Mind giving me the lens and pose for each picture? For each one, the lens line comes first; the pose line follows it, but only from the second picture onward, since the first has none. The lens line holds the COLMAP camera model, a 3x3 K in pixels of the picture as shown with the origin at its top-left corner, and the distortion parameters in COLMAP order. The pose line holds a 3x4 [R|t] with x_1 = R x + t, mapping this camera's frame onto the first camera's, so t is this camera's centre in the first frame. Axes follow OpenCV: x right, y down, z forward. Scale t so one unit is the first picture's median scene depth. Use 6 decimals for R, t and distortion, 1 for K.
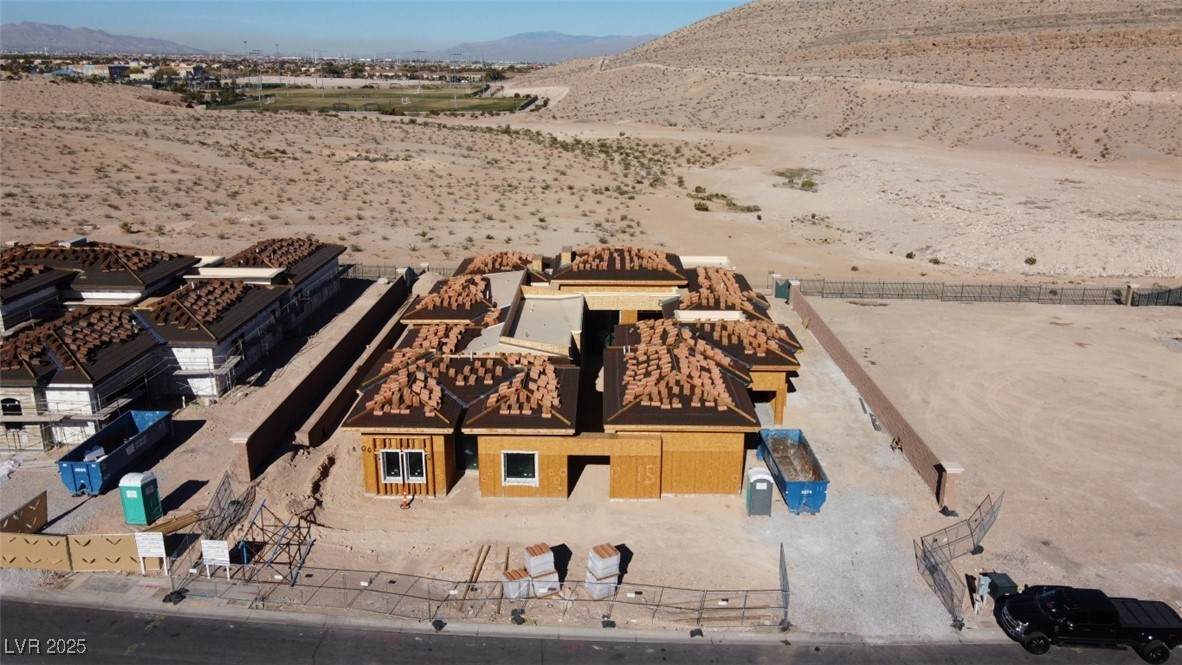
lens RADIAL K [[920.8, 0, 591.0], [0, 920.8, 332.5], [0, 0, 1]] dist [0.009222, 0.013362]
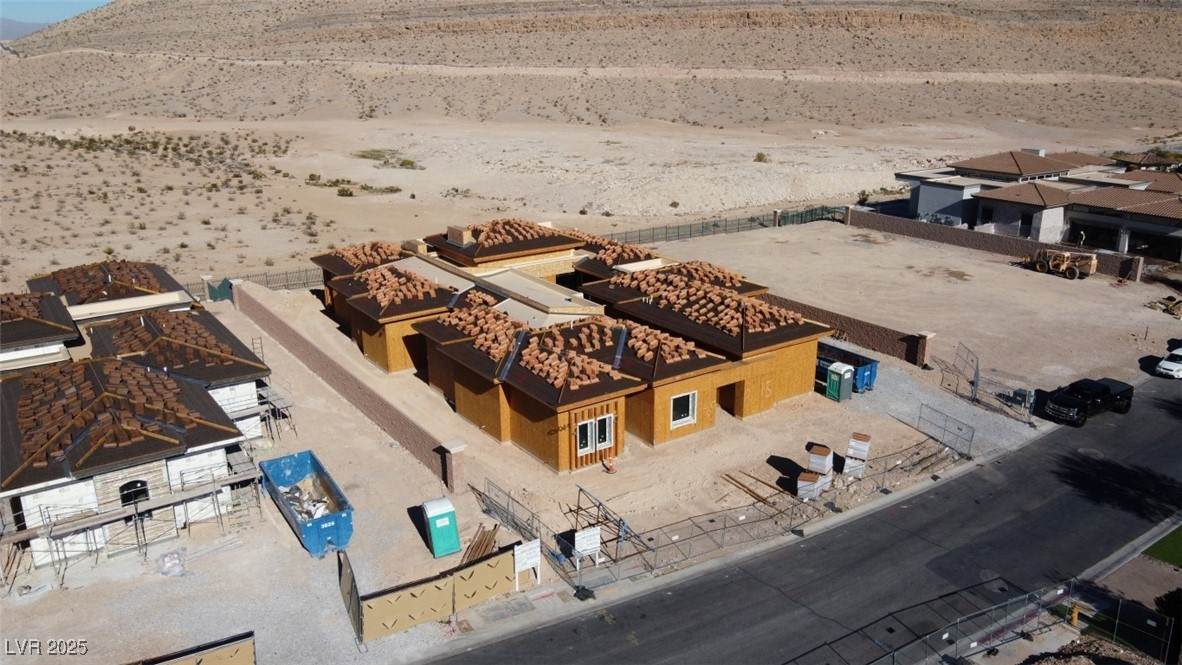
lens RADIAL K [[920.8, 0, 591.0], [0, 920.8, 332.5], [0, 0, 1]] dist [0.009222, 0.013362]
pose [[0.808420, -0.184996, 0.558778, -0.142025], [0.176831, 0.981804, 0.069215, -0.006929], [-0.561415, 0.042855, 0.826424, 0.029682]]
